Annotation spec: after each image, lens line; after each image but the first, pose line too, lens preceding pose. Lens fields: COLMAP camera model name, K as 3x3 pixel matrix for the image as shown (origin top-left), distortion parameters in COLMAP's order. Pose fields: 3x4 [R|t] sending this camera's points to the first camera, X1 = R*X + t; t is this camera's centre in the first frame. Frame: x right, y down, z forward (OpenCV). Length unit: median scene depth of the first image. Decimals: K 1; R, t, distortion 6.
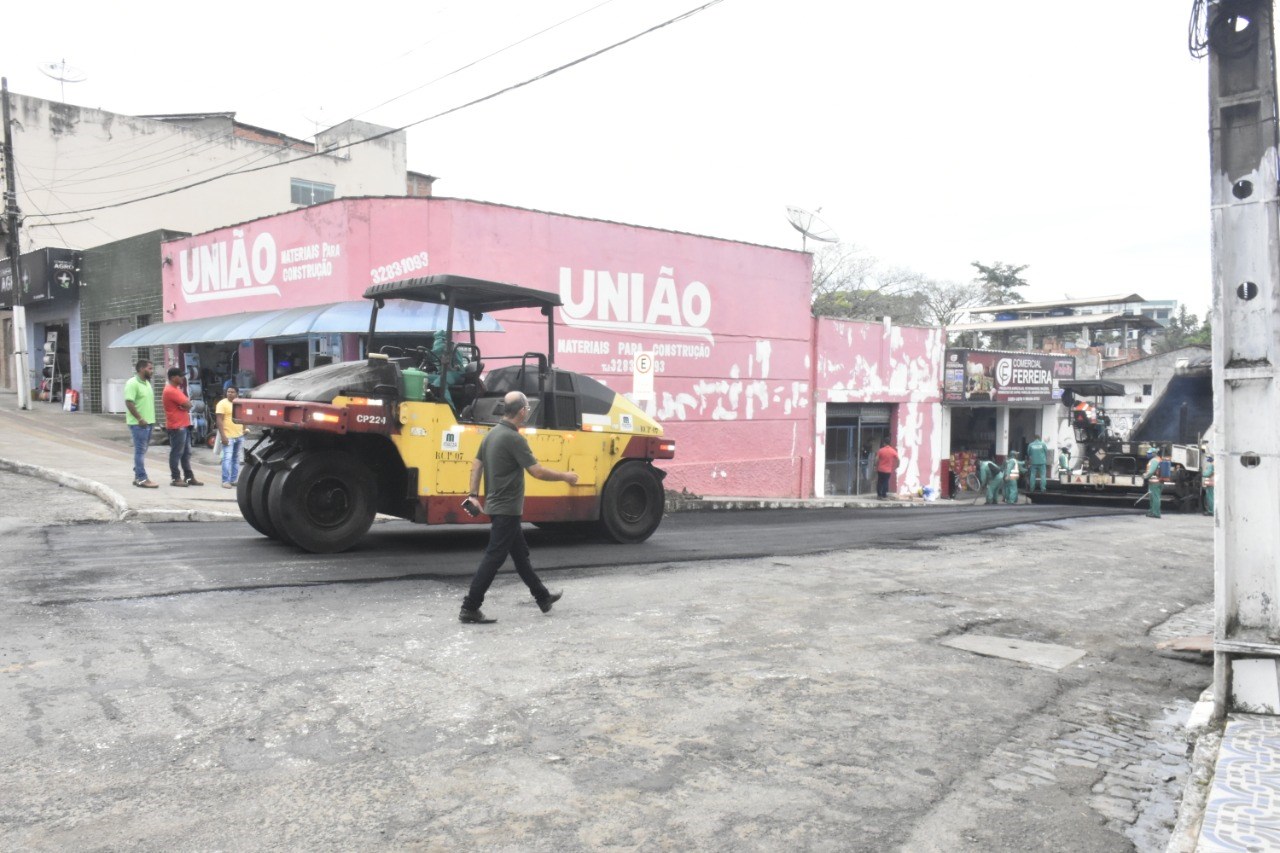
lens RADIAL K [[976.4, 0, 640.0], [0, 976.4, 426.5], [0, 0, 1]] dist [-0.046730, 0.012256]
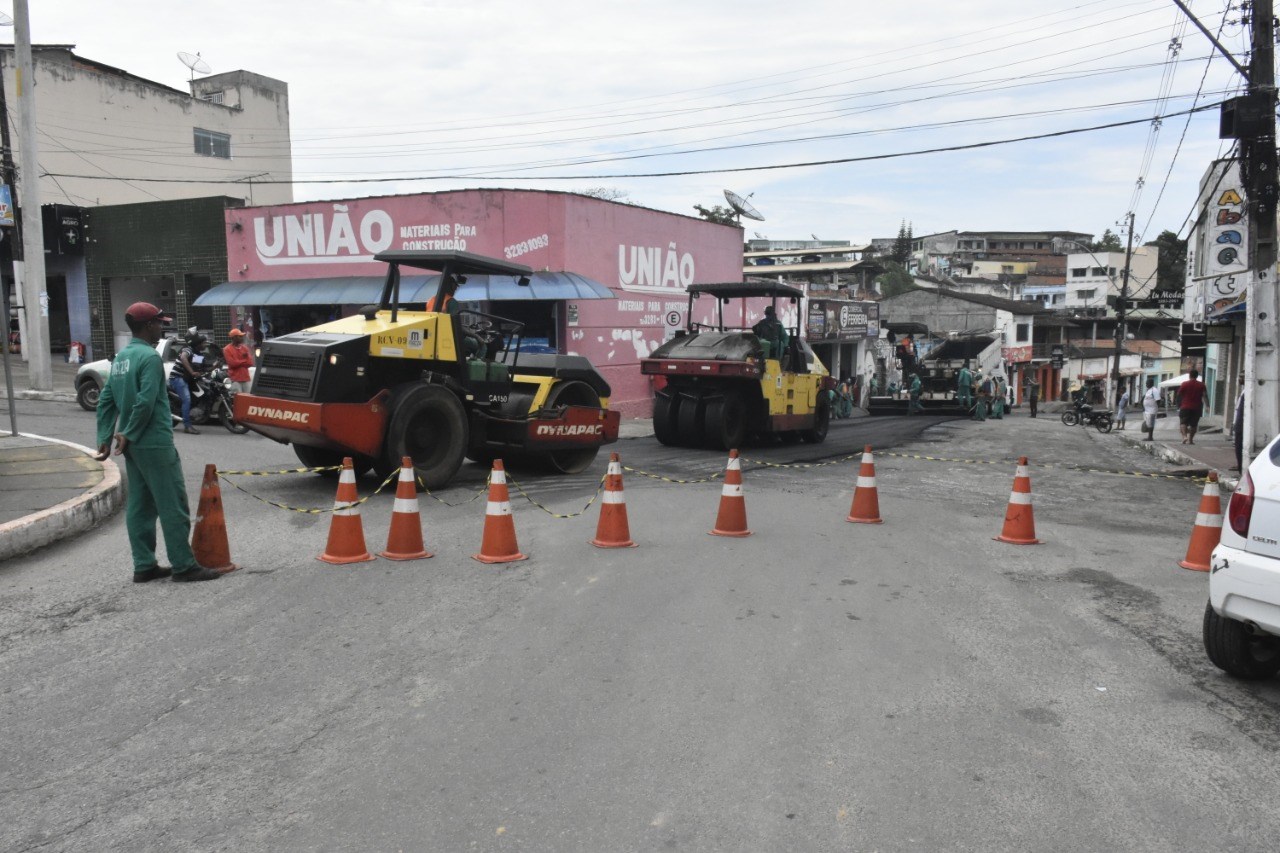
lens RADIAL K [[976.4, 0, 640.0], [0, 976.4, 426.5], [0, 0, 1]] dist [-0.046730, 0.012256]
pose [[0.945600, -0.042815, 0.322503, -0.403140], [0.019336, 0.996946, 0.075658, -0.016773], [-0.324757, -0.065306, 0.943540, -0.203030]]
